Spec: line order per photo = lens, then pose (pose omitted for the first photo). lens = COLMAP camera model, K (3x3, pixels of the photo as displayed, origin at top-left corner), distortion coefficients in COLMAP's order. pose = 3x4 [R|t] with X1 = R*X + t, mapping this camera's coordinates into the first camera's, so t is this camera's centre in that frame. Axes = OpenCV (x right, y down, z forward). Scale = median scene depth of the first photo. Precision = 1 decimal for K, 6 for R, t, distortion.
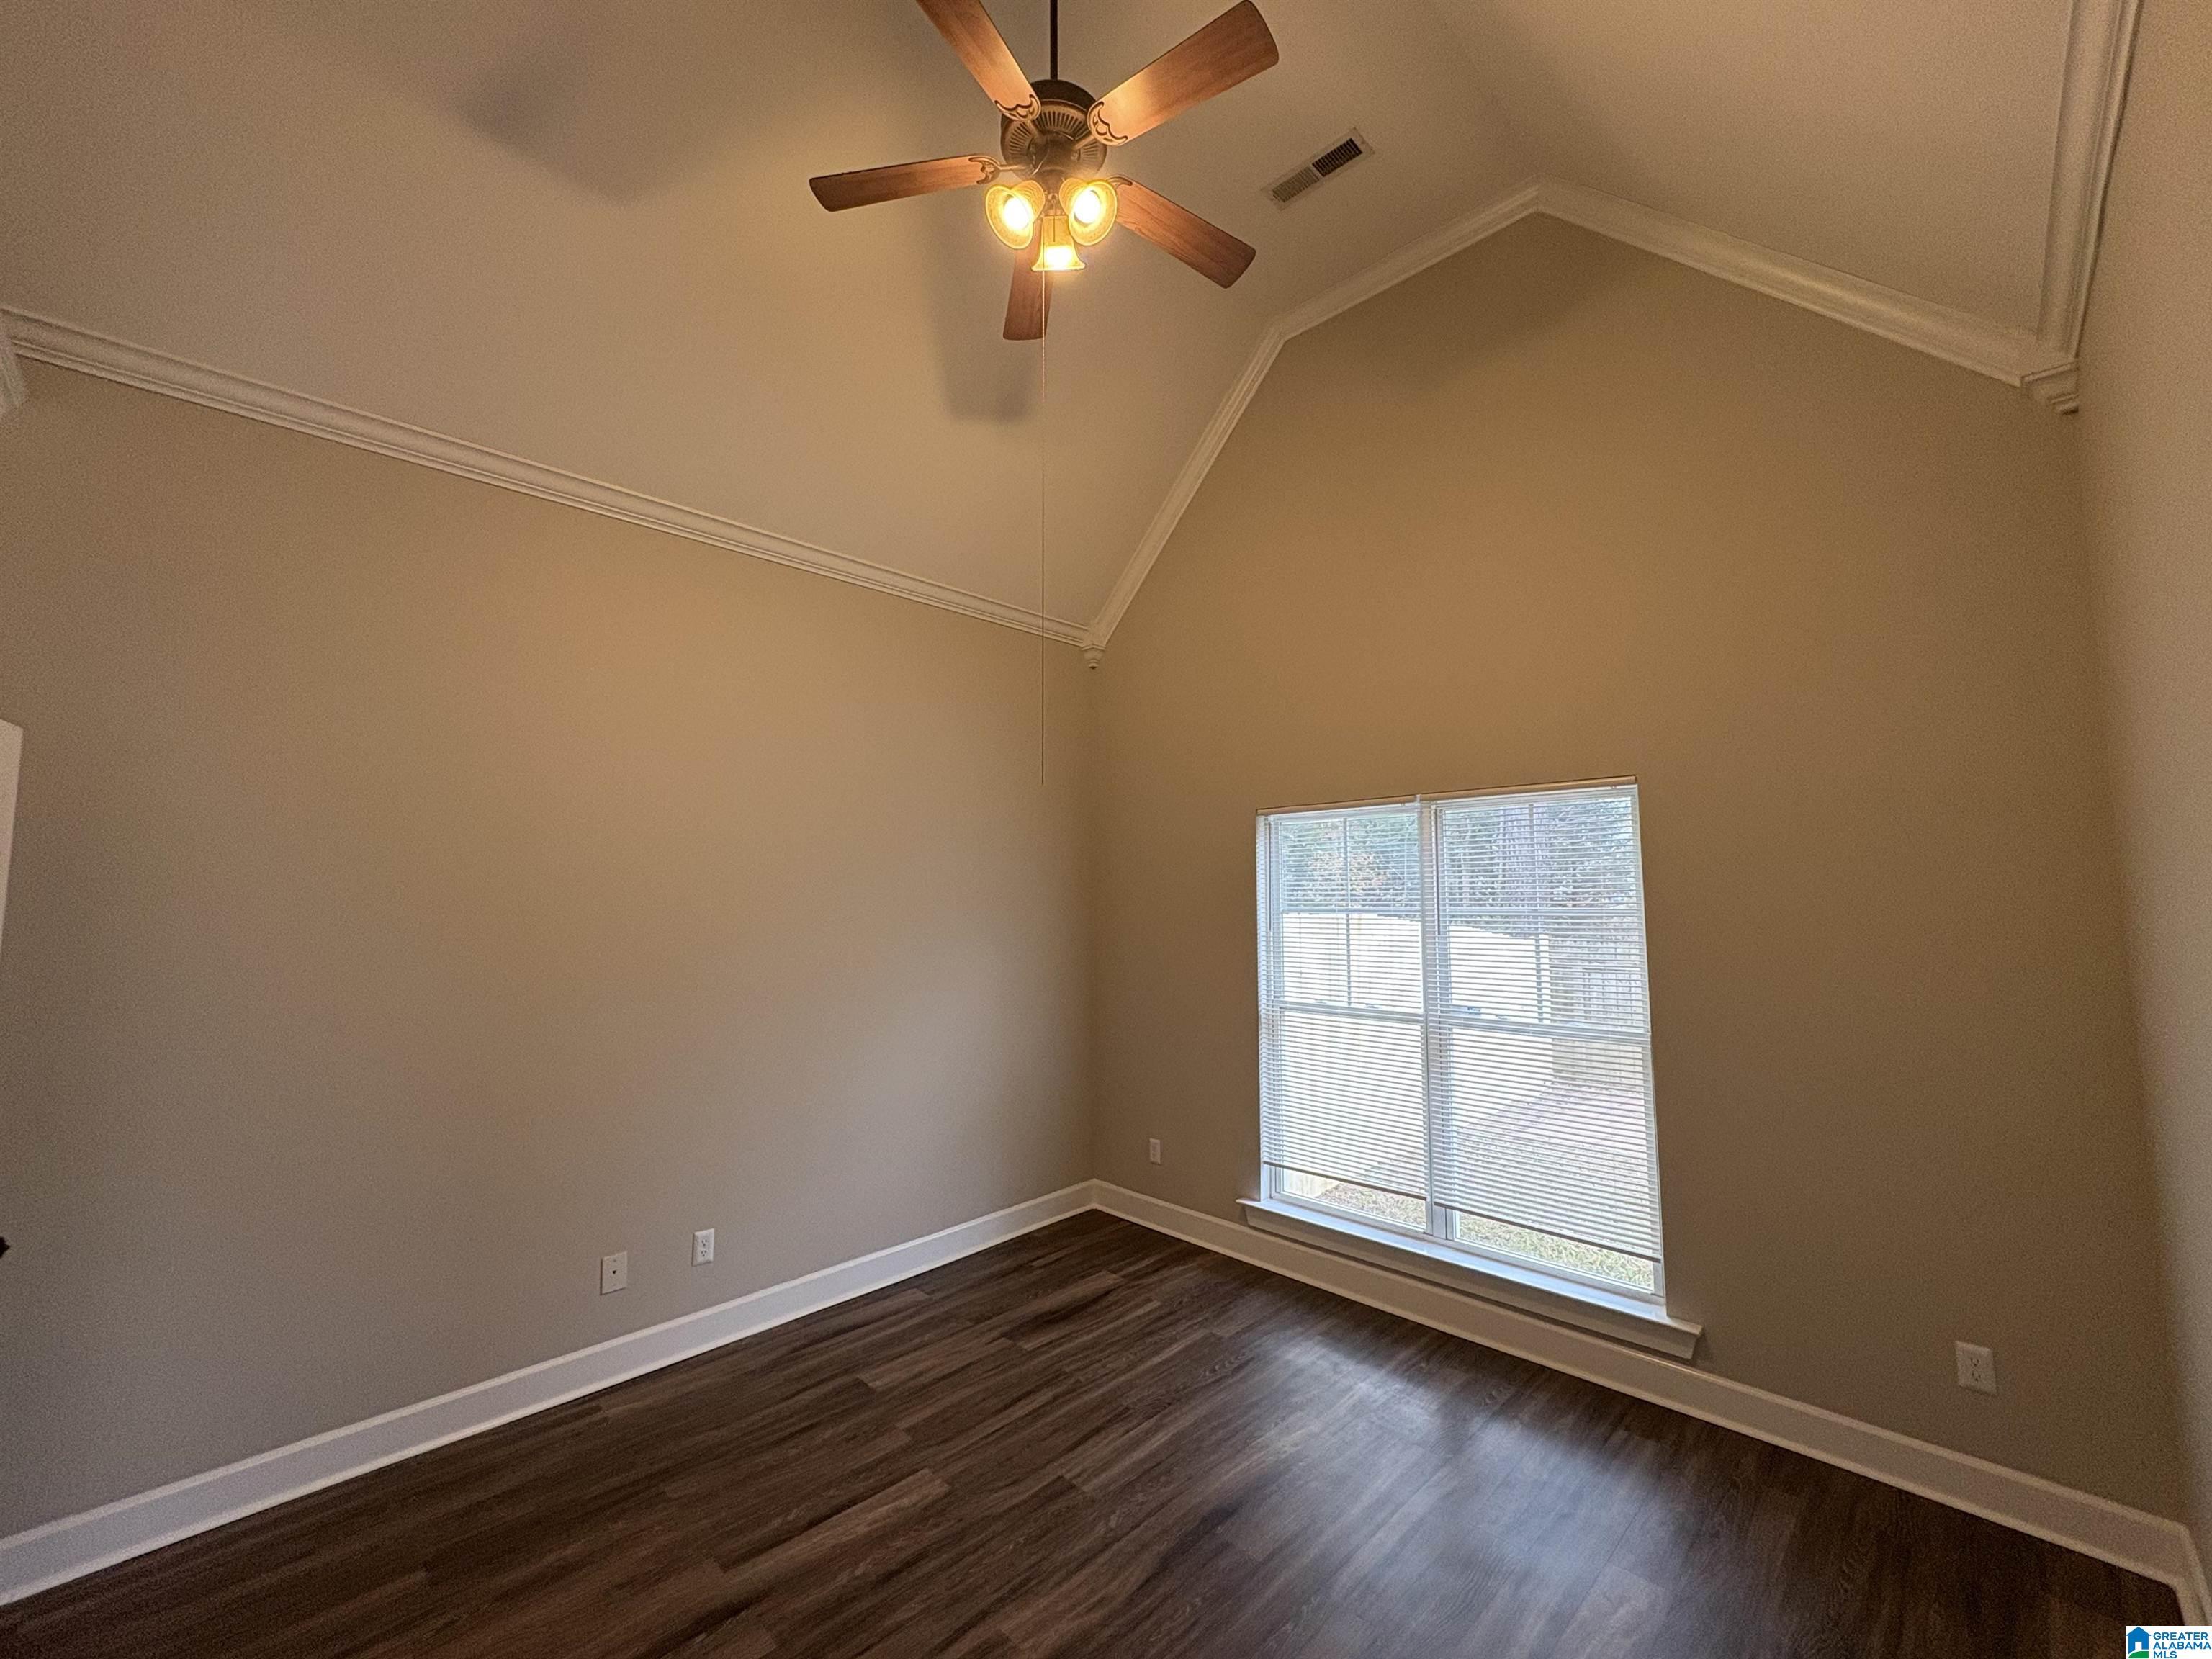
lens RADIAL K [[880.9, 0, 1104.8], [0, 880.9, 826.1], [0, 0, 1]] dist [0.001088, 0.000251]
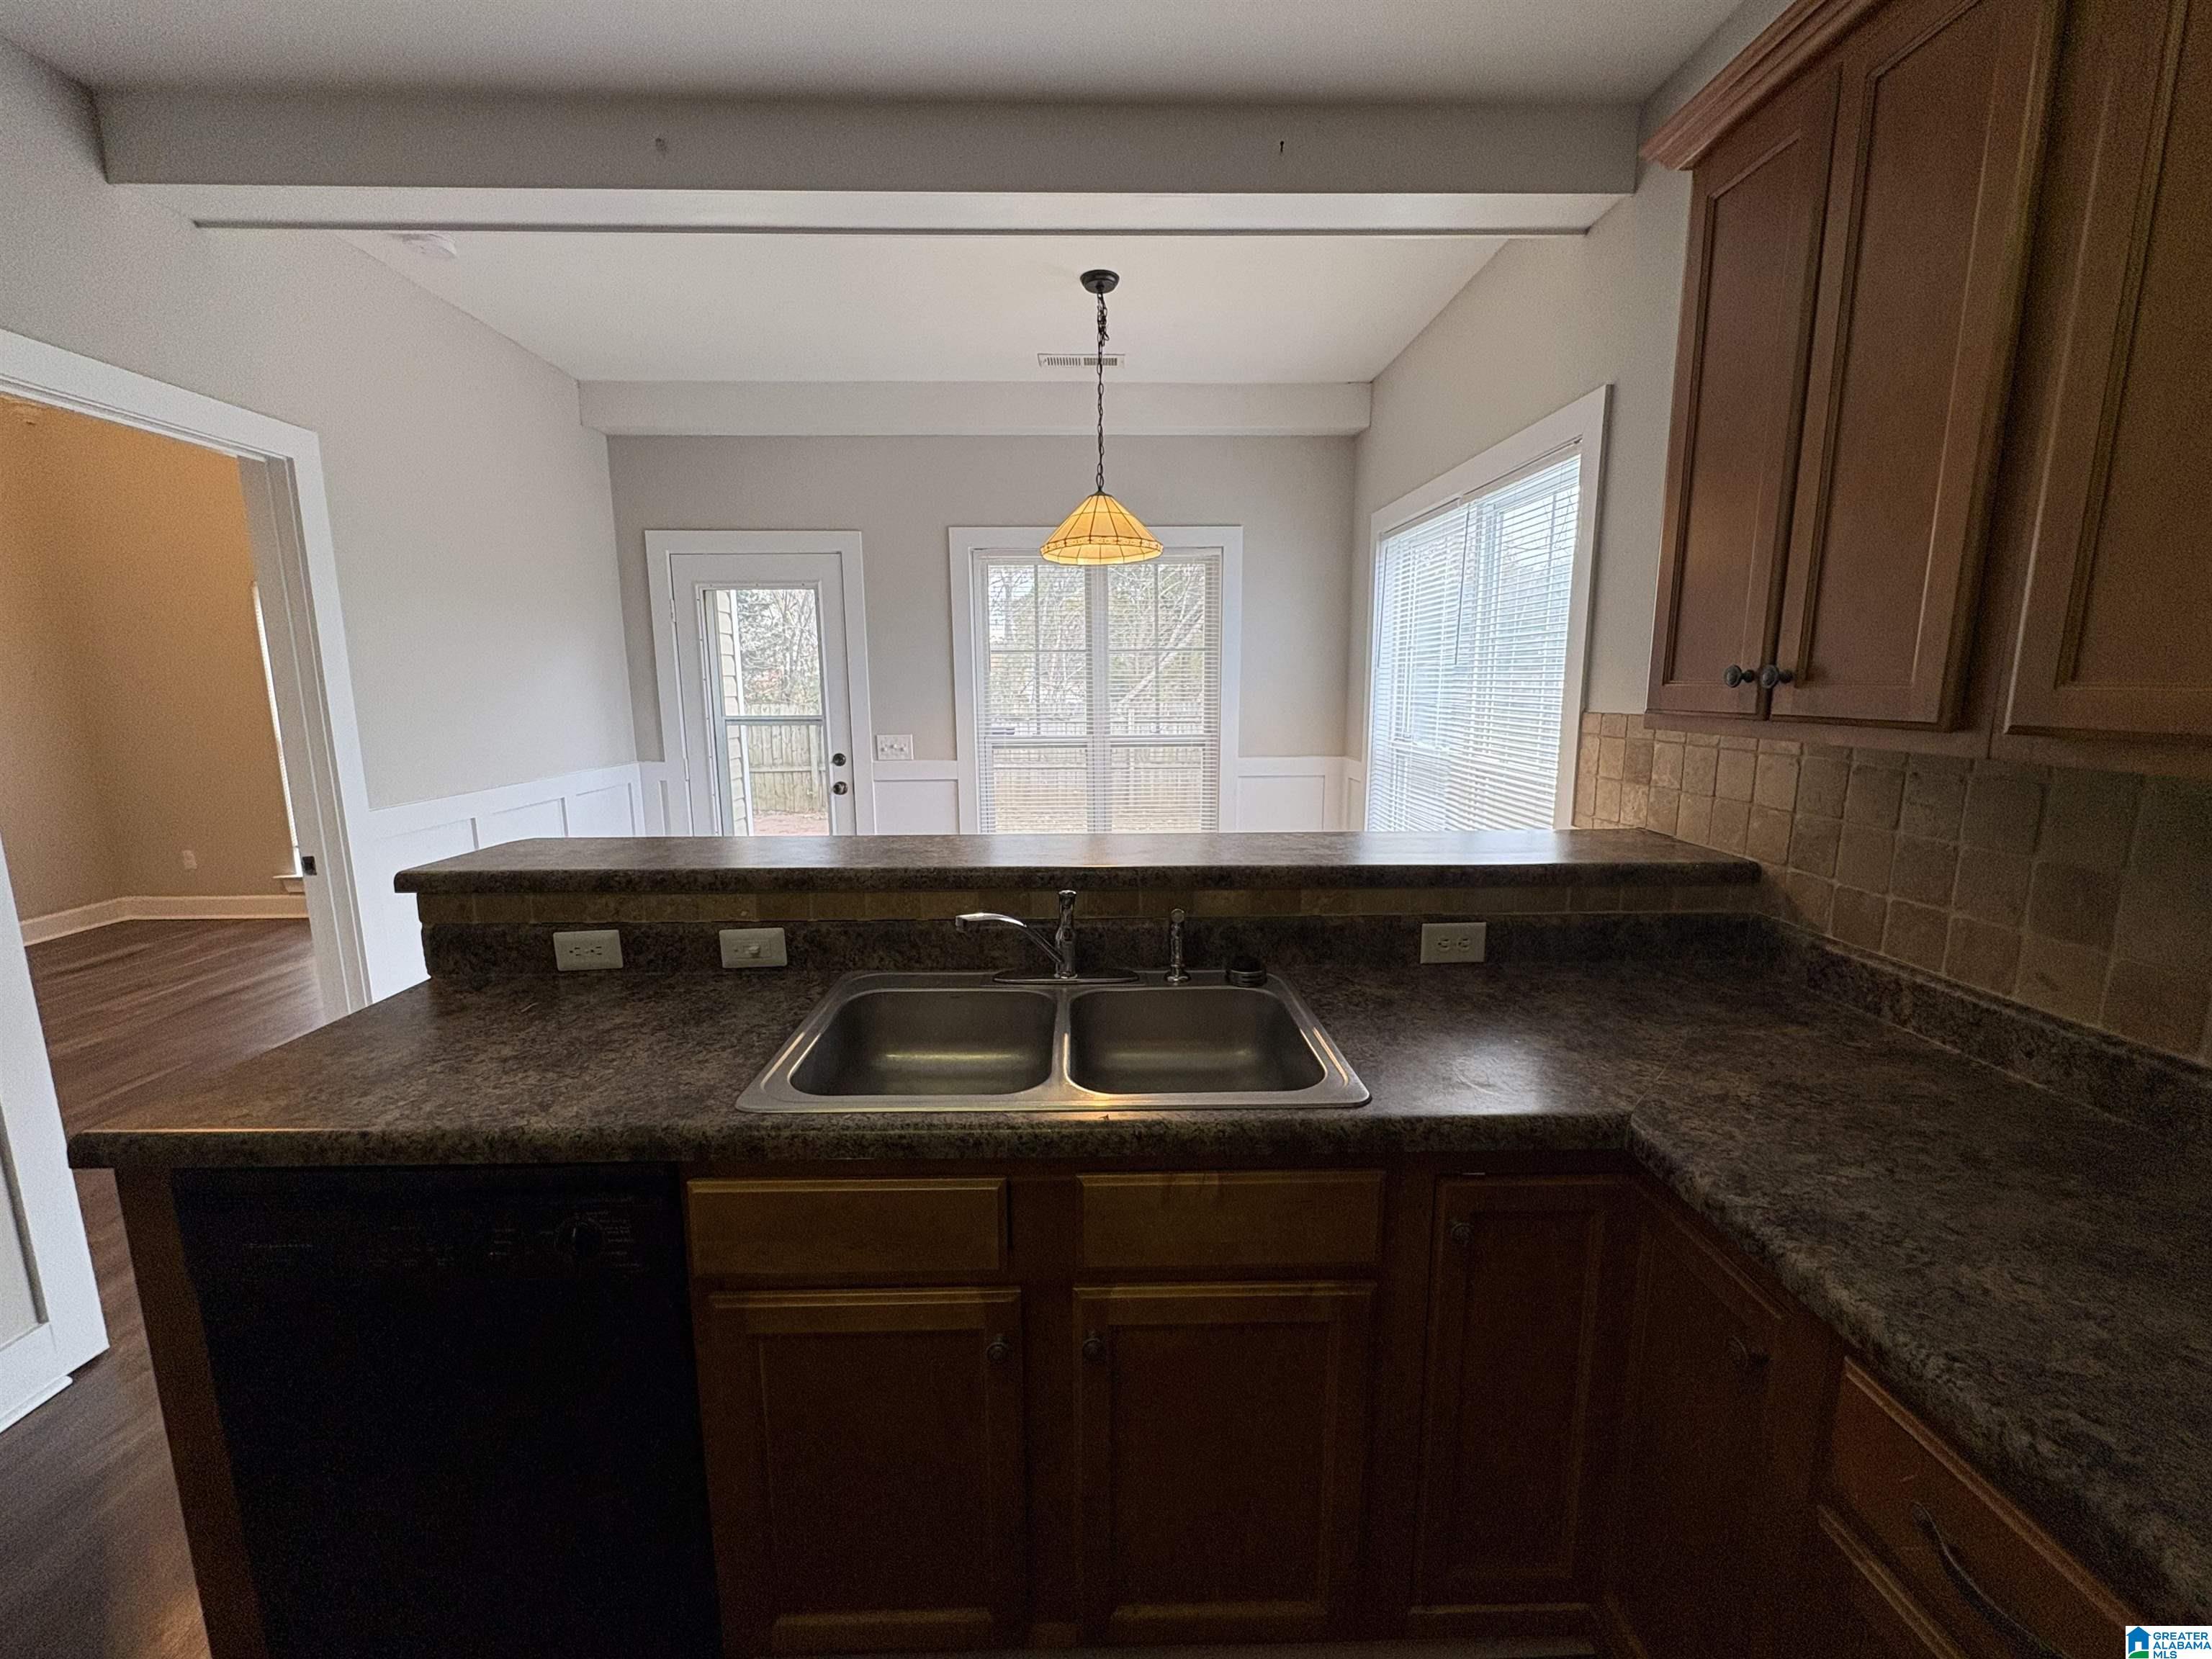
lens RADIAL K [[880.9, 0, 1108.3], [0, 880.9, 826.4], [0, 0, 1]] dist [0.001088, 0.000251]
pose [[0.689010, -0.119811, 0.714780, 0.105908], [-0.053713, 0.975087, 0.215220, -0.019915], [-0.722759, -0.186682, 0.665409, -1.181237]]
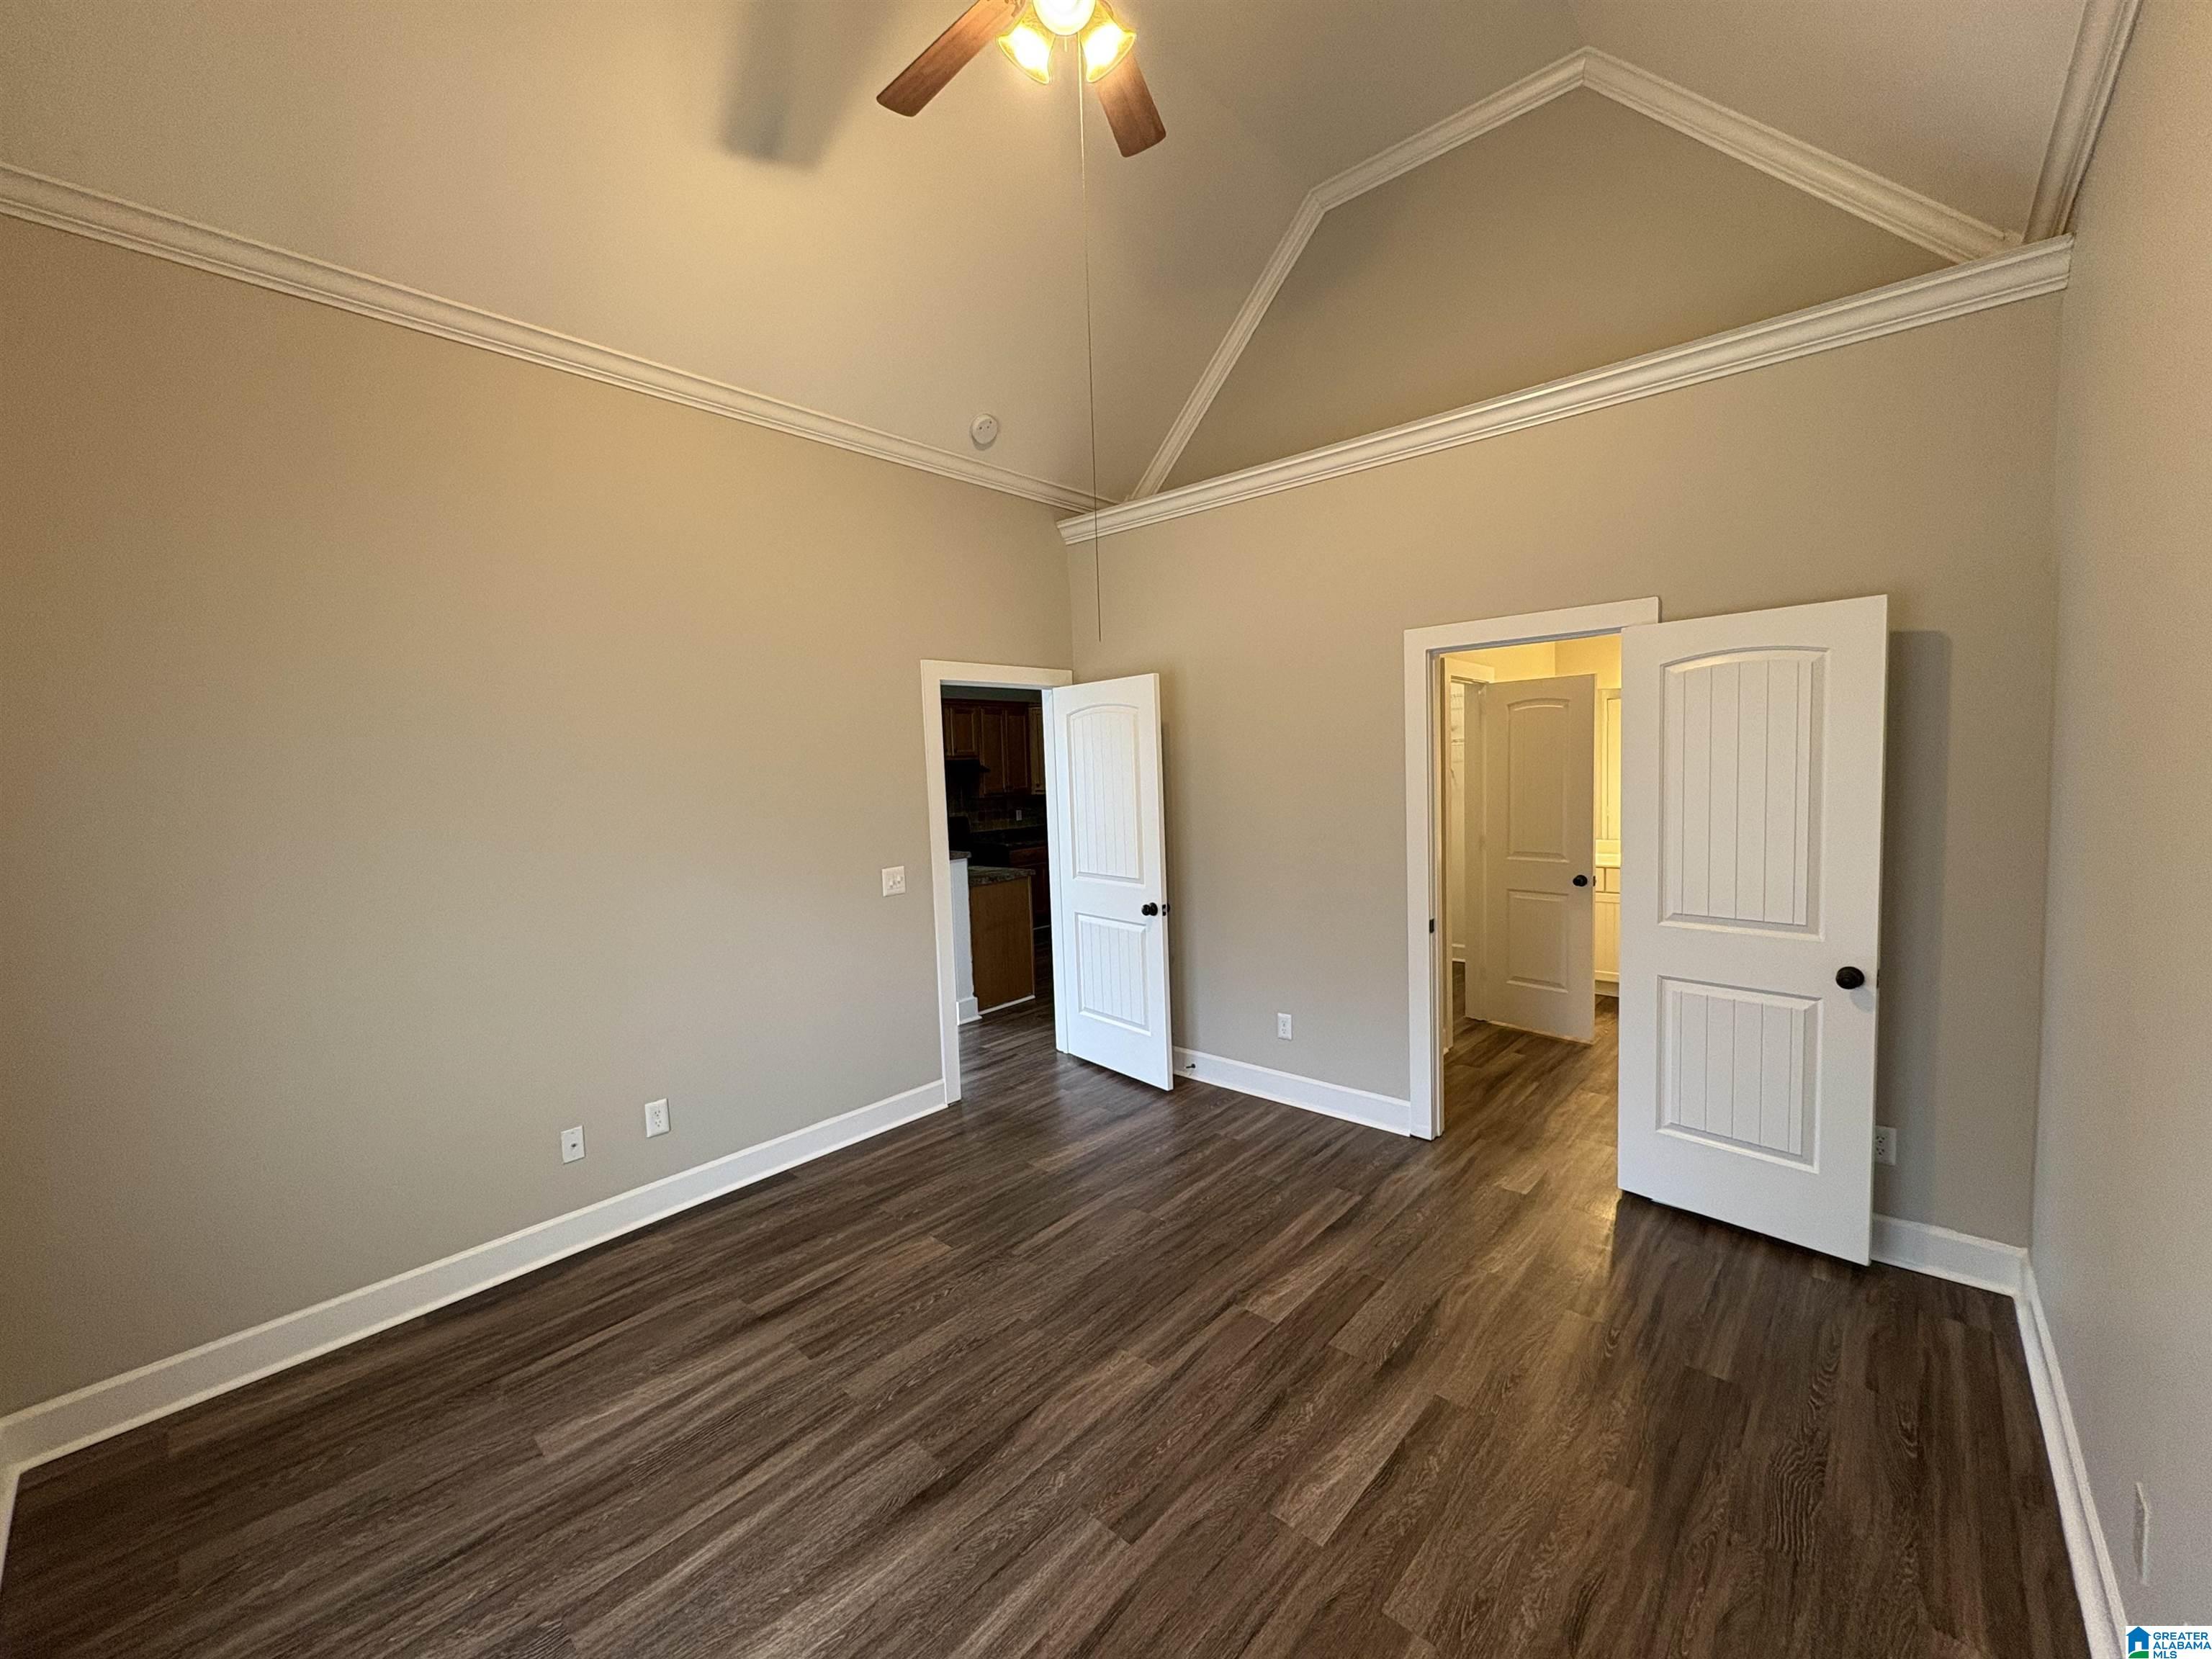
lens RADIAL K [[880.9, 0, 1105.8], [0, 880.9, 827.0], [0, 0, 1]] dist [0.001088, 0.000251]
pose [[-0.997686, 0.042896, -0.052752, -0.013799], [0.043486, 0.999003, -0.010097, 0.137238], [0.052266, -0.012368, -0.998557, 1.589369]]
